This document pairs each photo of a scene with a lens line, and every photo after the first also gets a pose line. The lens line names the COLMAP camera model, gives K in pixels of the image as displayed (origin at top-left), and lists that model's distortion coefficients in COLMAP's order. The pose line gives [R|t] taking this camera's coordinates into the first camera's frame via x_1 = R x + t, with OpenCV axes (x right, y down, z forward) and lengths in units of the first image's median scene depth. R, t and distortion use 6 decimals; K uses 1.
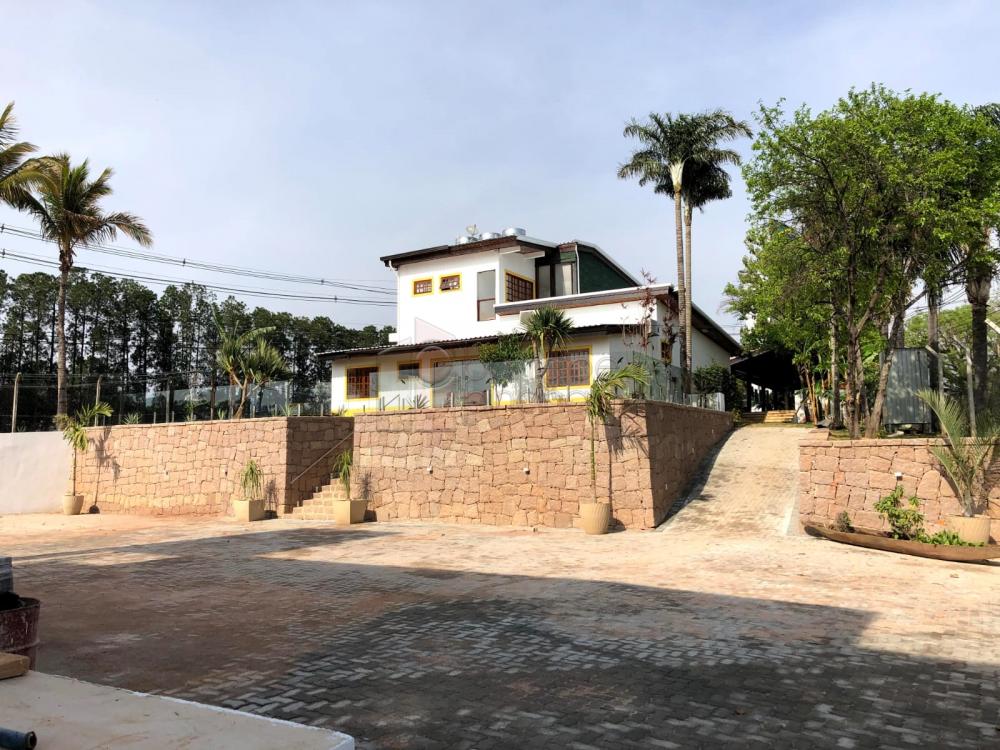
lens RADIAL K [[847.3, 0, 502.4], [0, 847.3, 351.9], [0, 0, 1]] dist [0.017366, -0.001750]
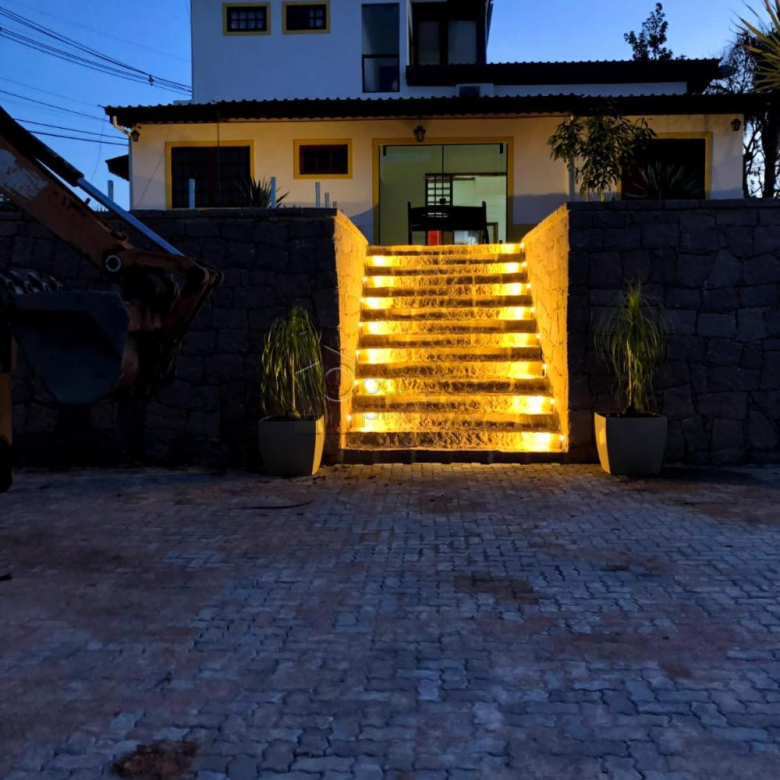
lens RADIAL K [[886.8, 0, 319.6], [0, 886.8, 372.1], [0, 0, 1]] dist [0.120352, -0.382912]
pose [[0.890662, -0.006059, 0.454626, -0.327319], [-0.064058, 0.988265, 0.138667, 0.068025], [-0.450131, -0.152627, 0.879822, 0.447974]]
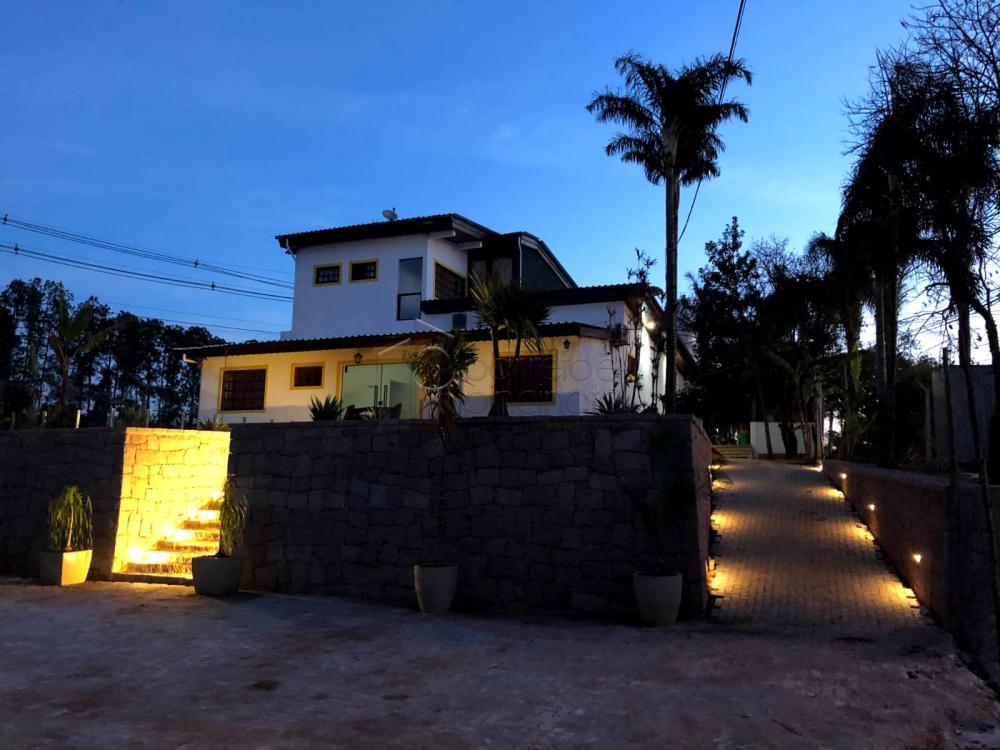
lens RADIAL K [[834.3, 0, 528.3], [0, 834.3, 383.3], [0, 0, 1]] dist [-0.040298, 0.002956]
pose [[0.985315, 0.041647, 0.165589, -0.035472], [-0.040821, 0.999131, -0.008390, 0.023871], [-0.165794, 0.001507, 0.986159, 0.212428]]
